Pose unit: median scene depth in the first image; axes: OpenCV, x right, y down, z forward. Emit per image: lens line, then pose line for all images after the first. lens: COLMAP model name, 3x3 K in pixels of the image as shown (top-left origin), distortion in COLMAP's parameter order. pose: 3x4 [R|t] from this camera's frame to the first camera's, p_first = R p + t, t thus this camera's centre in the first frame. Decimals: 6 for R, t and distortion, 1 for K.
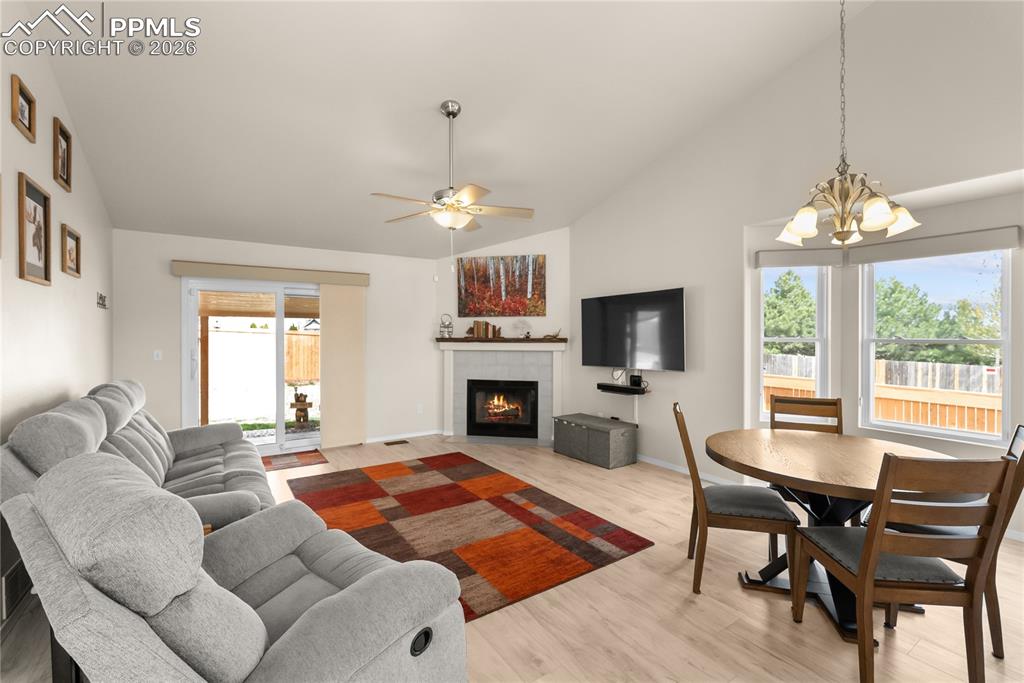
lens RADIAL K [[449.8, 0, 510.8], [0, 449.8, 336.8], [0, 0, 1]] dist [-0.009574, -0.000326]
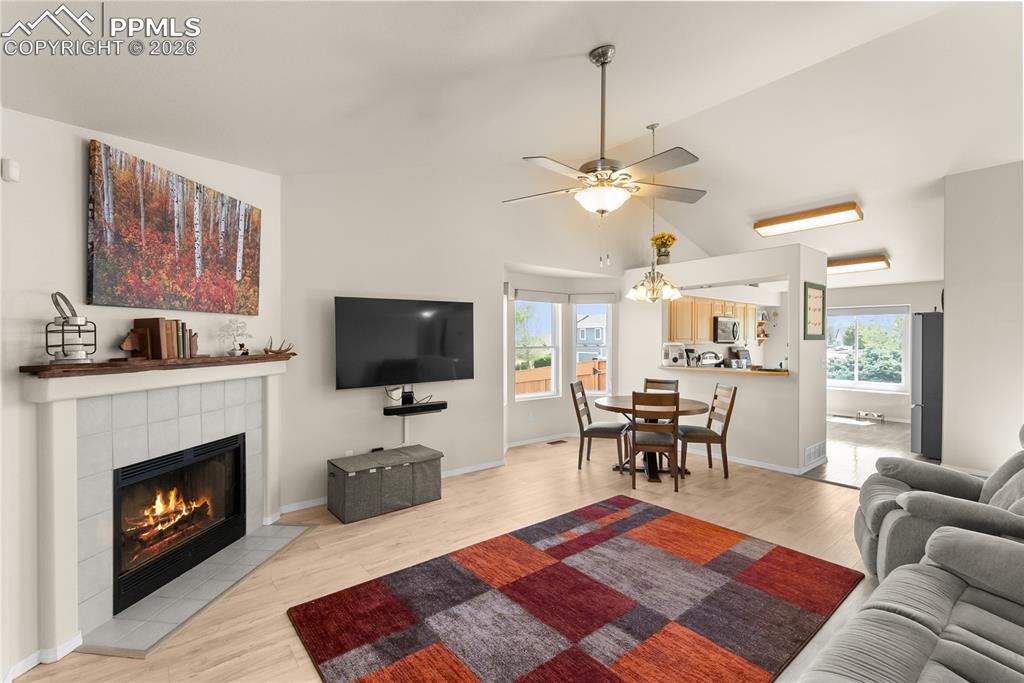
lens RADIAL K [[449.8, 0, 514.5], [0, 449.8, 341.5], [0, 0, 1]] dist [-0.009574, -0.000326]
pose [[-0.088751, -0.003650, 0.996047, -0.521273], [0.005893, 0.999974, 0.004189, -0.013799], [-0.996036, 0.006241, -0.088728, 0.721440]]
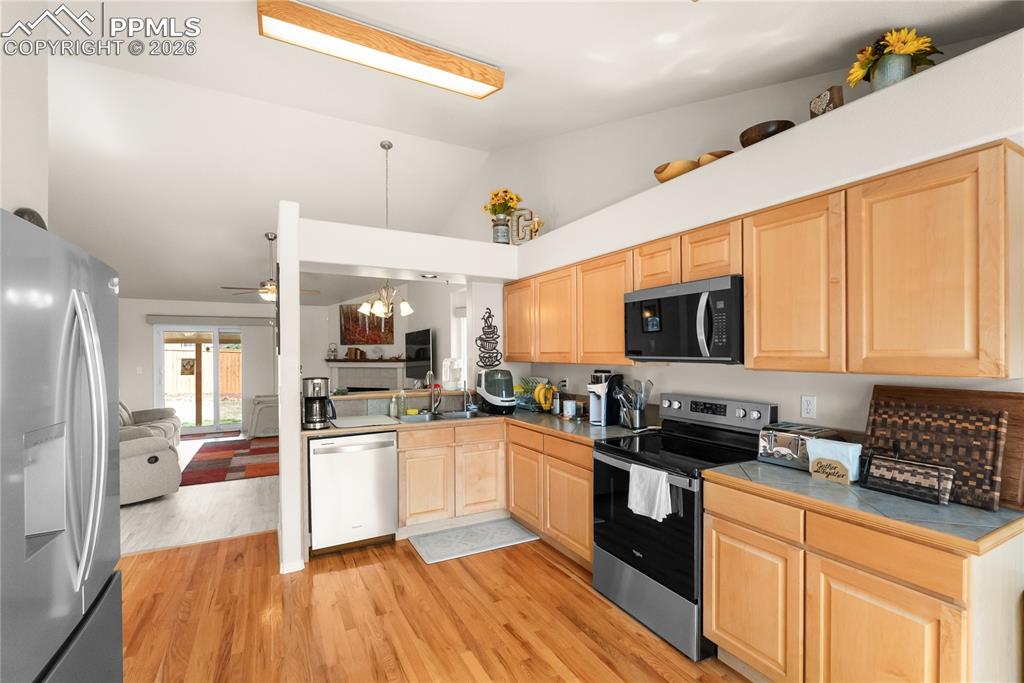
lens RADIAL K [[449.8, 0, 512.1], [0, 449.8, 352.9], [0, 0, 1]] dist [-0.009574, -0.000326]
pose [[0.995827, -0.003642, -0.091186, 0.603404], [0.003411, 0.999991, -0.002689, -0.012302], [0.091195, 0.002367, 0.995830, -0.440793]]
